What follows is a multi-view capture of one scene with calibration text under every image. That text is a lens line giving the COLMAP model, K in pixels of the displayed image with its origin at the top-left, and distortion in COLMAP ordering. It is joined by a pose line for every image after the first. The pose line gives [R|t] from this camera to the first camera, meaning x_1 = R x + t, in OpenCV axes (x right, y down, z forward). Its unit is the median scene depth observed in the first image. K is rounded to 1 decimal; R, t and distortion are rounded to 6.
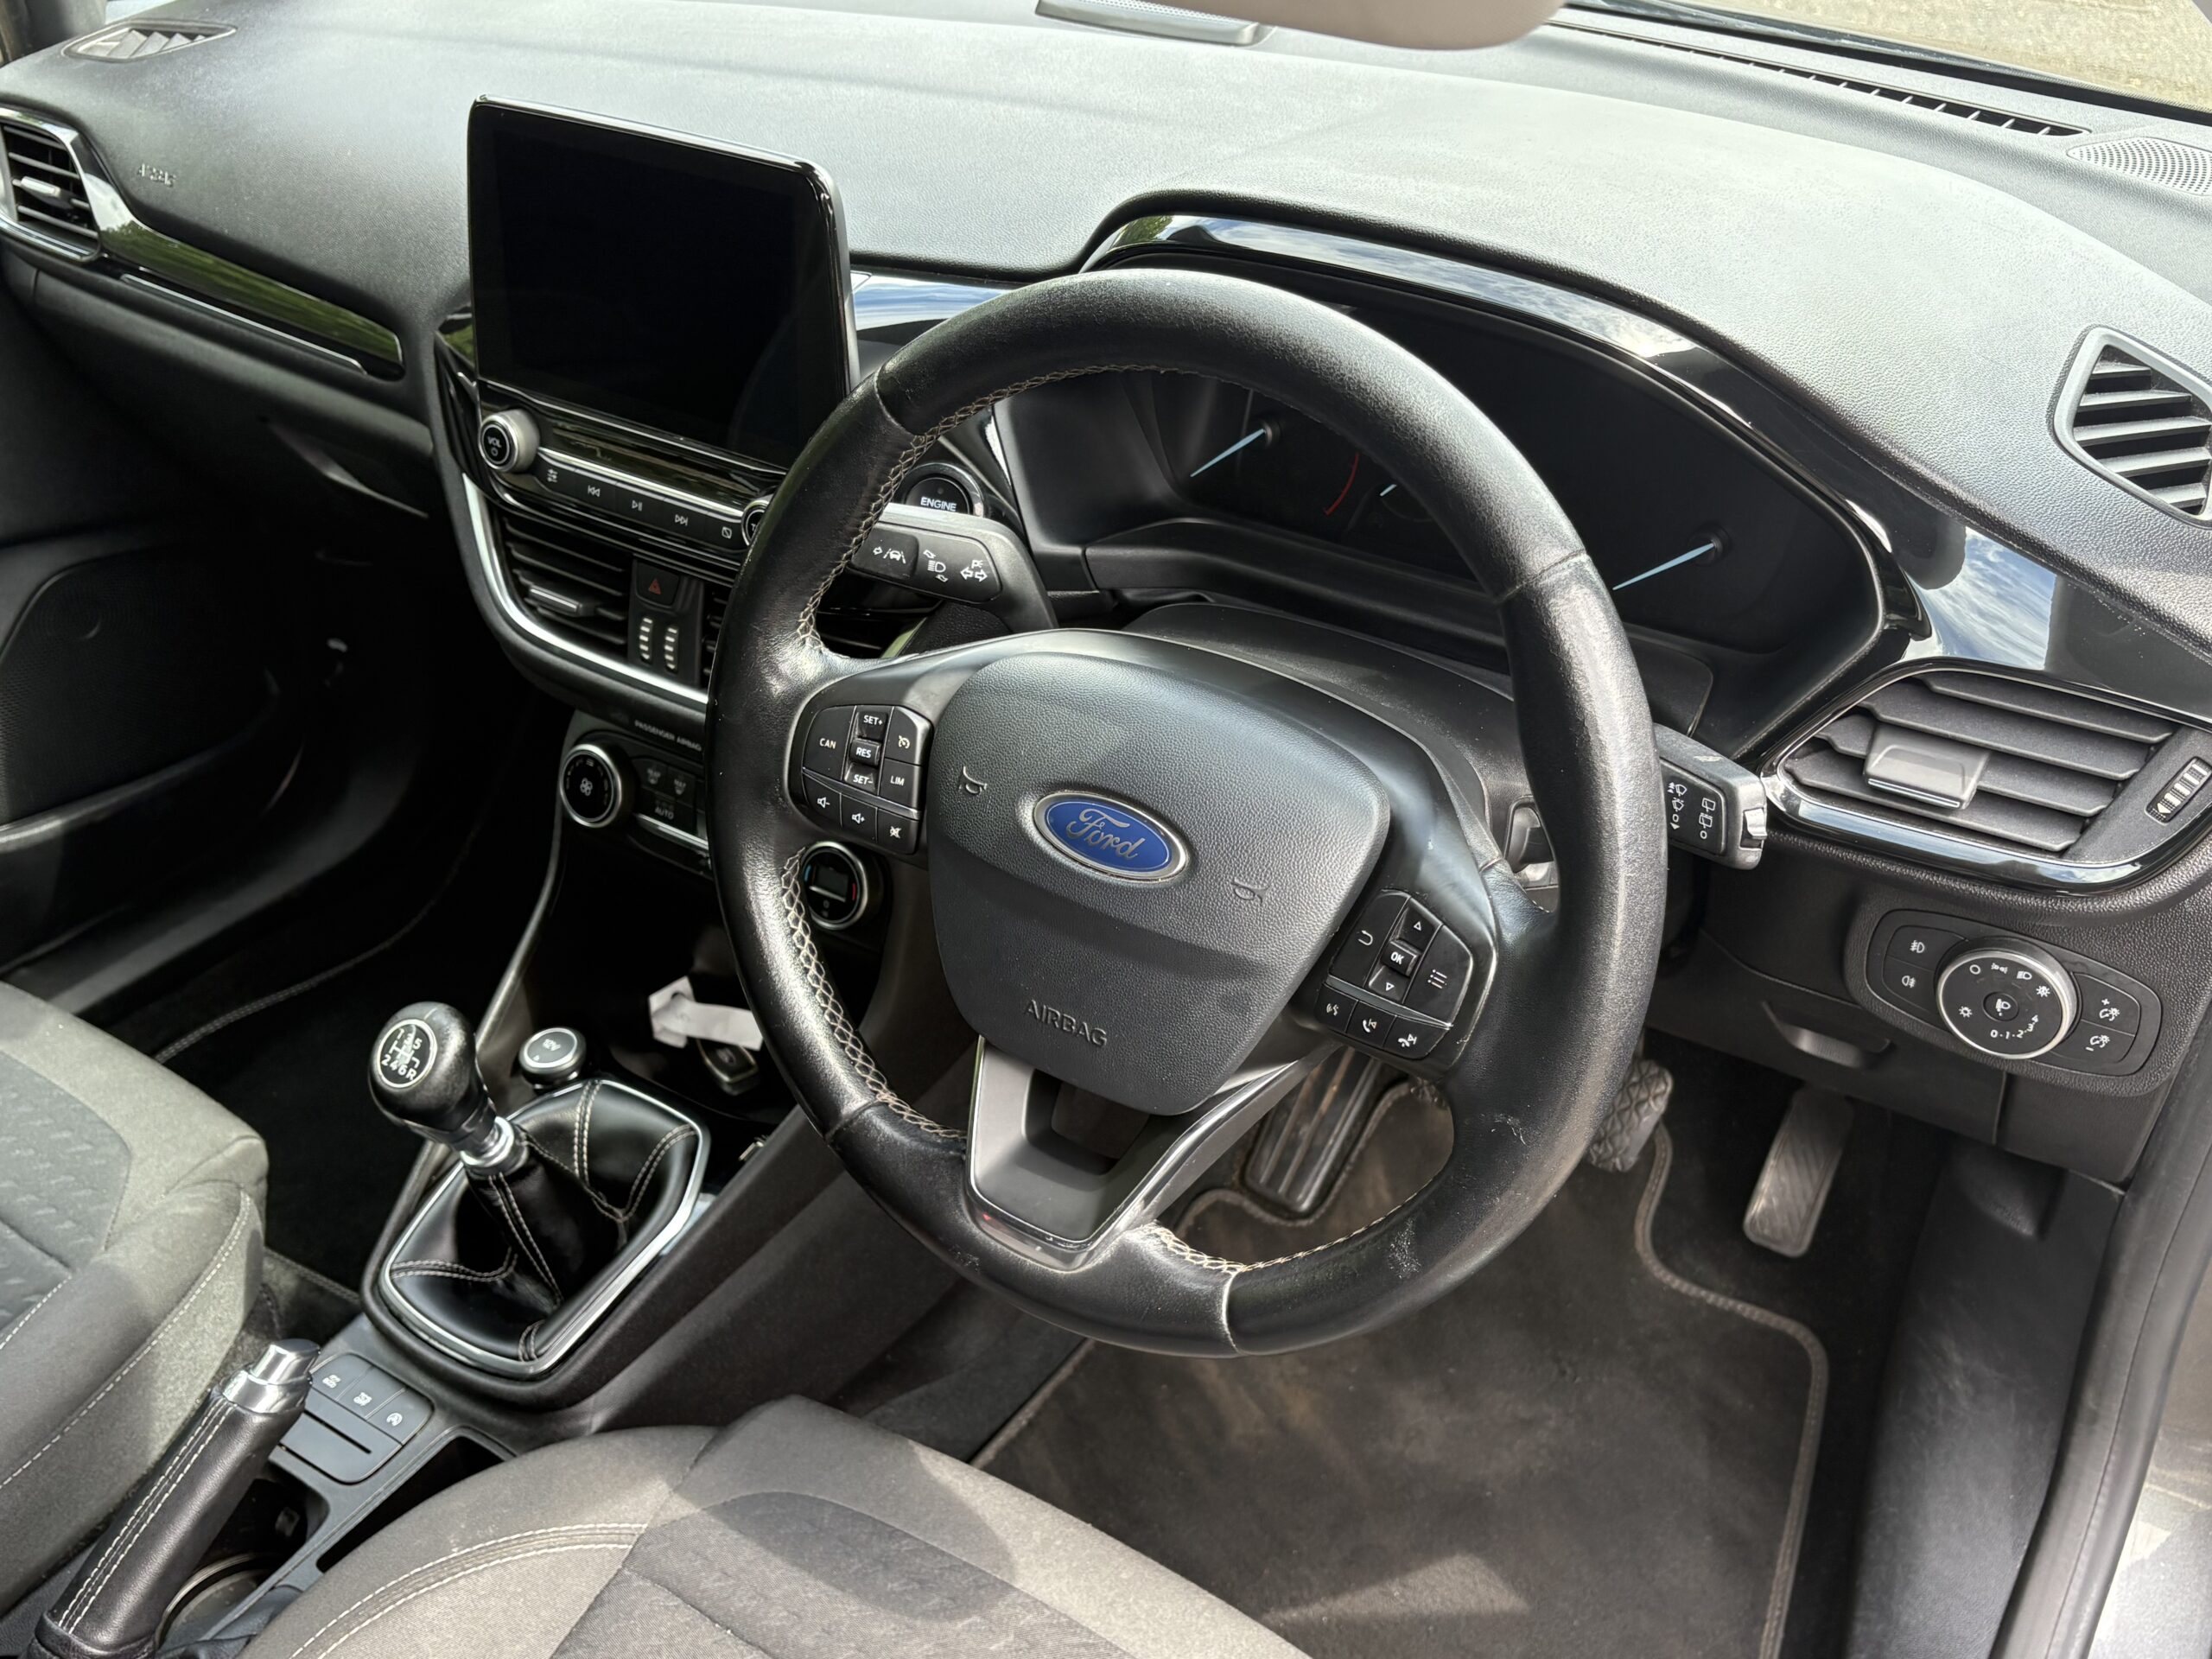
lens RADIAL K [[2073.7, 0, 1111.0], [0, 2073.7, 820.3], [0, 0, 1]] dist [0.027160, 0.000000]
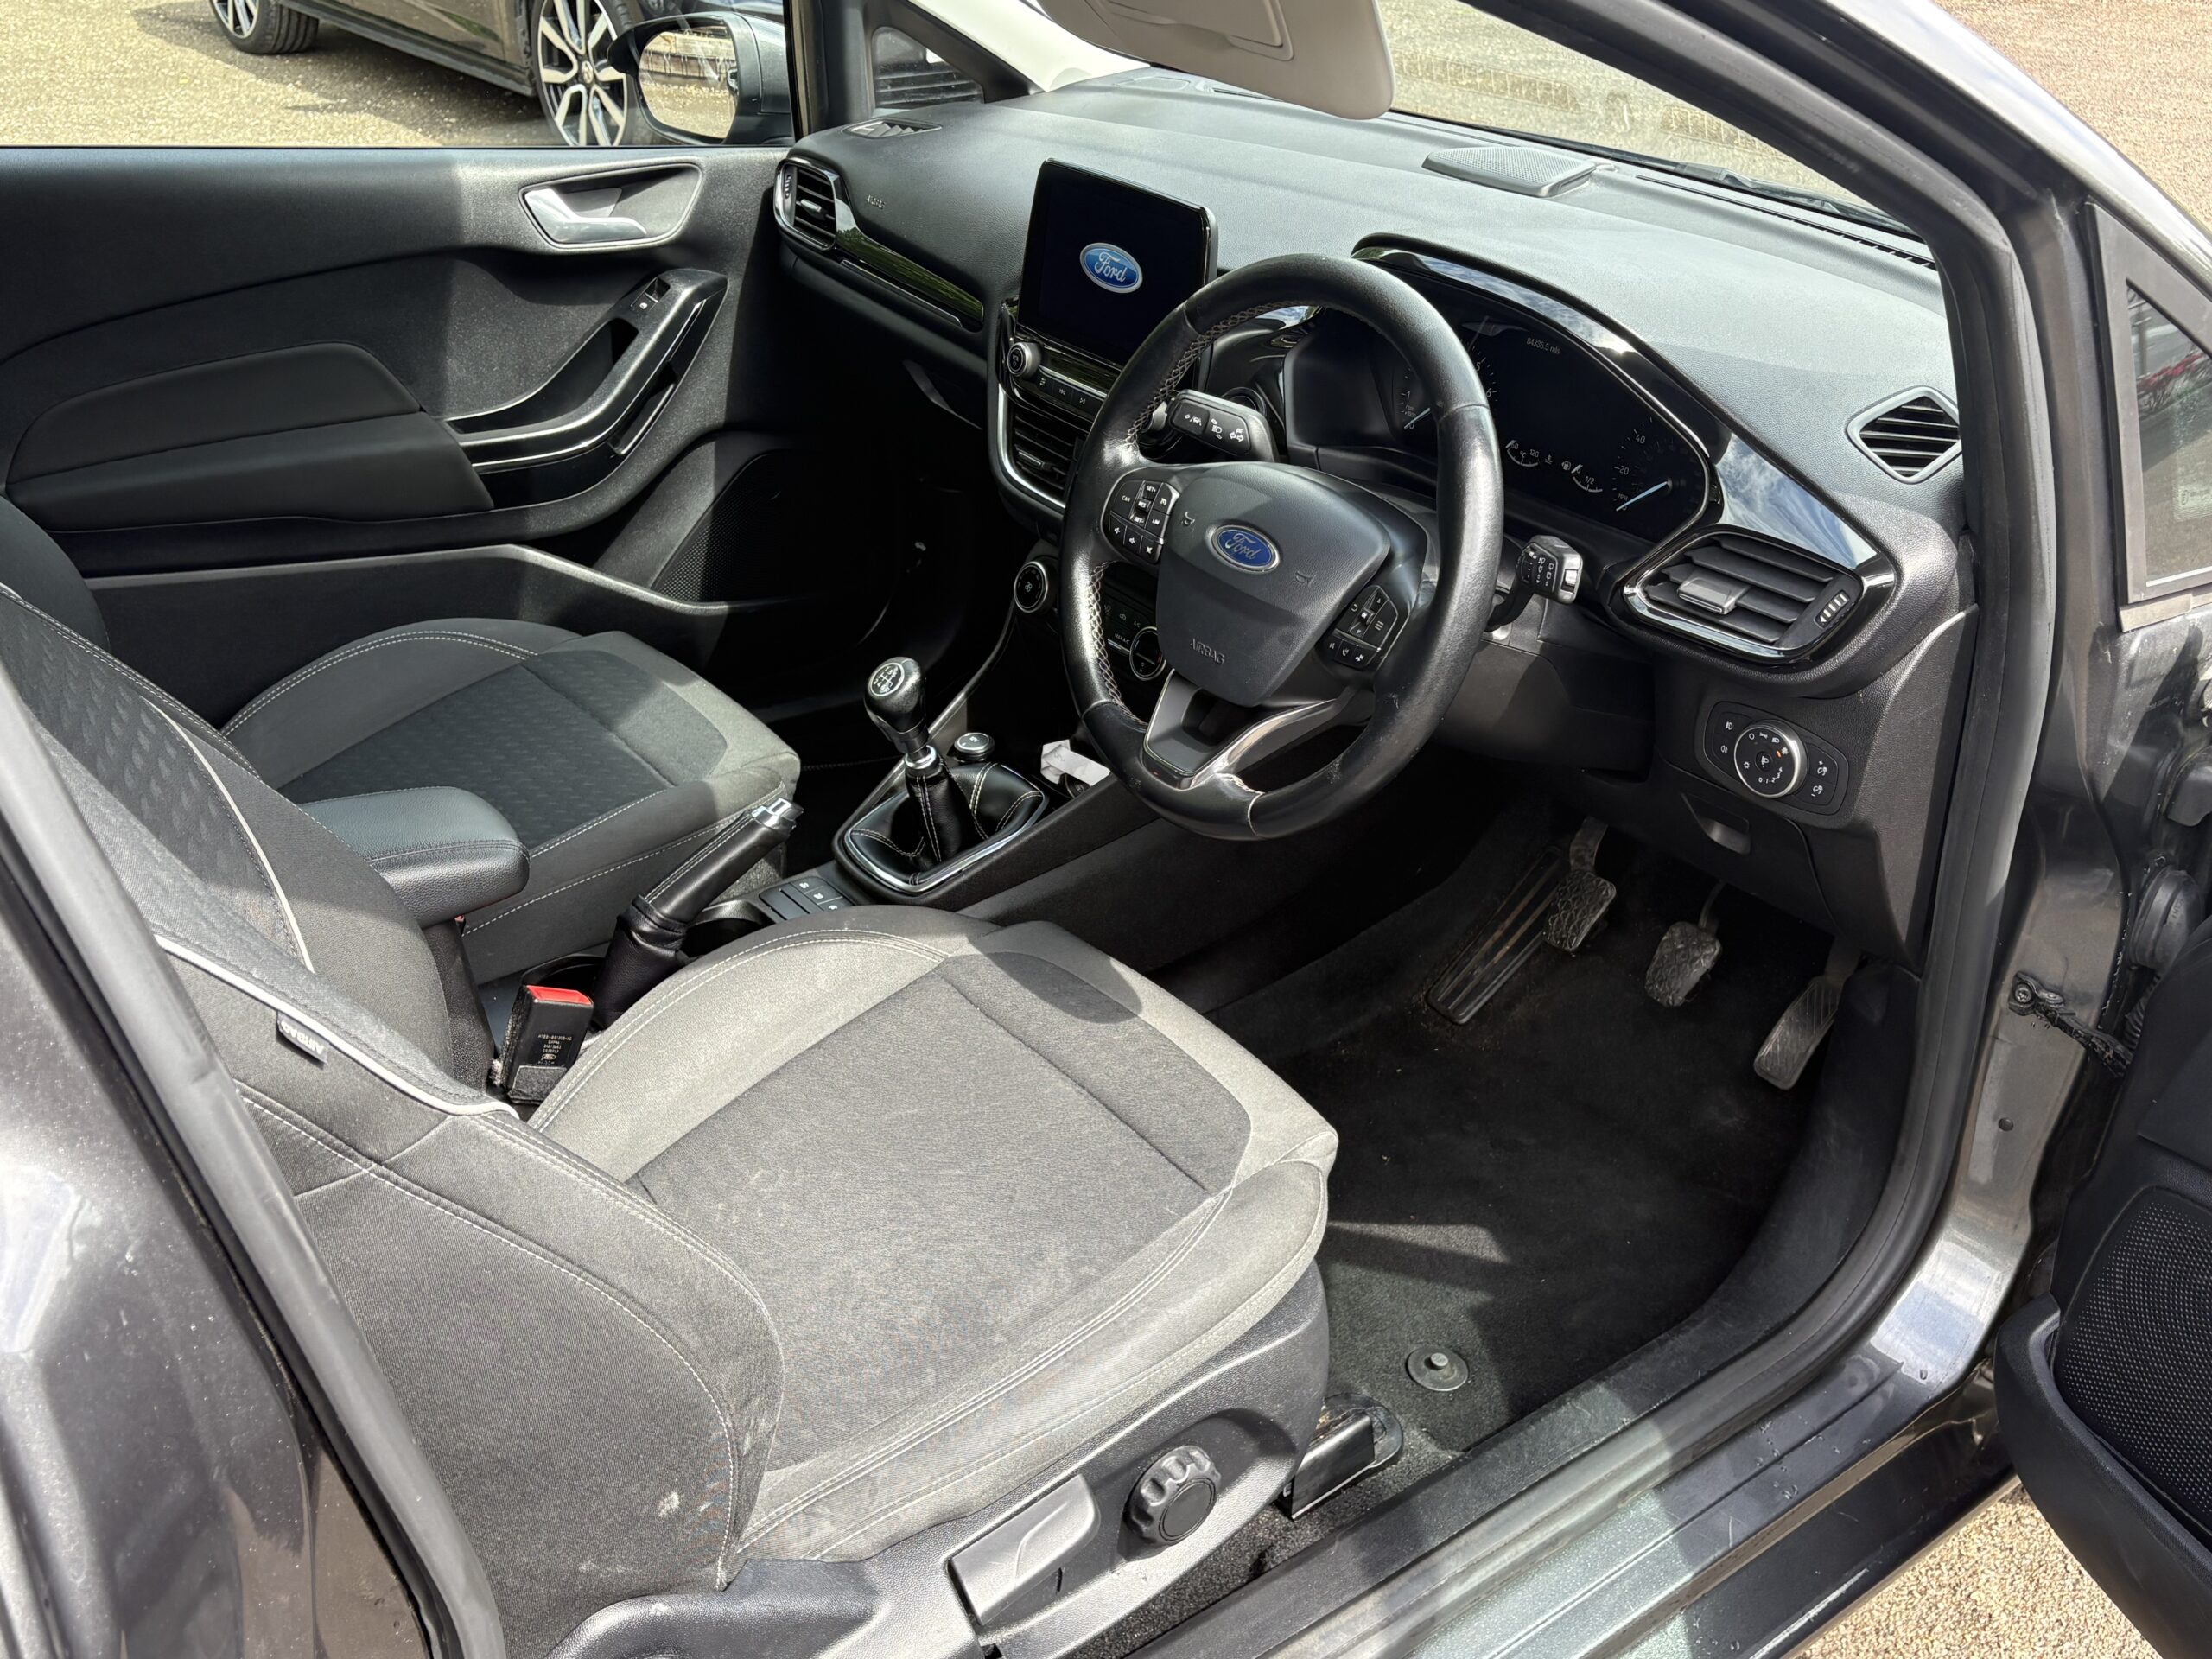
lens RADIAL K [[2073.7, 0, 1103.8], [0, 2073.7, 831.7], [0, 0, 1]] dist [0.027160, 0.000000]
pose [[0.941132, 0.193264, -0.277344, 0.339732], [-0.218290, 0.973907, -0.062084, 0.304354], [0.258109, 0.118971, 0.958763, -0.602706]]
